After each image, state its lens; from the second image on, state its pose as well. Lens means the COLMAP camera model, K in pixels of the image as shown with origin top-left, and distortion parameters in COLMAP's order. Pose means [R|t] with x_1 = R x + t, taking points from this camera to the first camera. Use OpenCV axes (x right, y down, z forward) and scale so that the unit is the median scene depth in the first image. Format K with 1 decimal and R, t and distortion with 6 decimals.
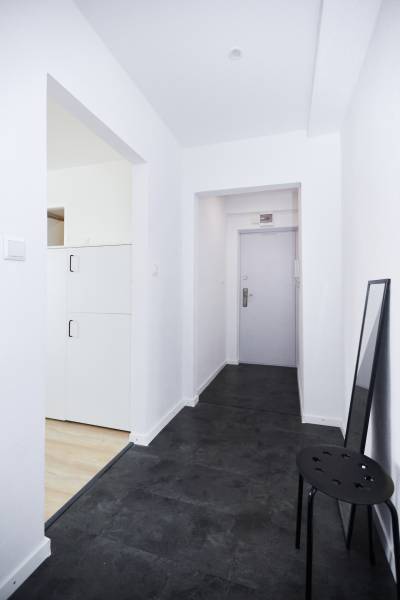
lens RADIAL K [[276.3, 0, 199.6], [0, 276.3, 299.6], [0, 0, 1]] dist [0.010061, -0.003112]
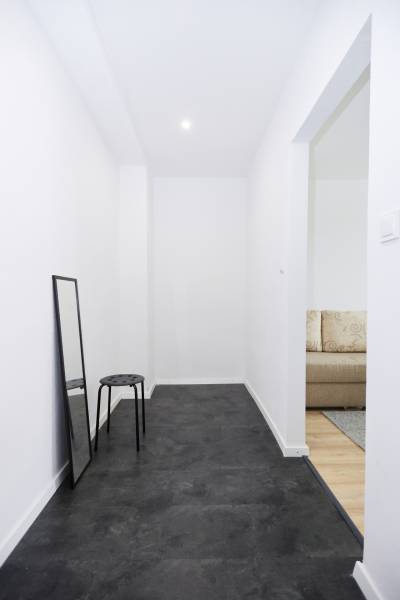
lens RADIAL K [[276.3, 0, 199.6], [0, 276.3, 299.9], [0, 0, 1]] dist [0.010061, -0.003112]
pose [[-0.942566, -0.000086, -0.334020, 0.356152], [-0.016762, 0.998752, 0.047045, -0.026534], [0.333600, 0.049942, -0.941391, 1.849708]]
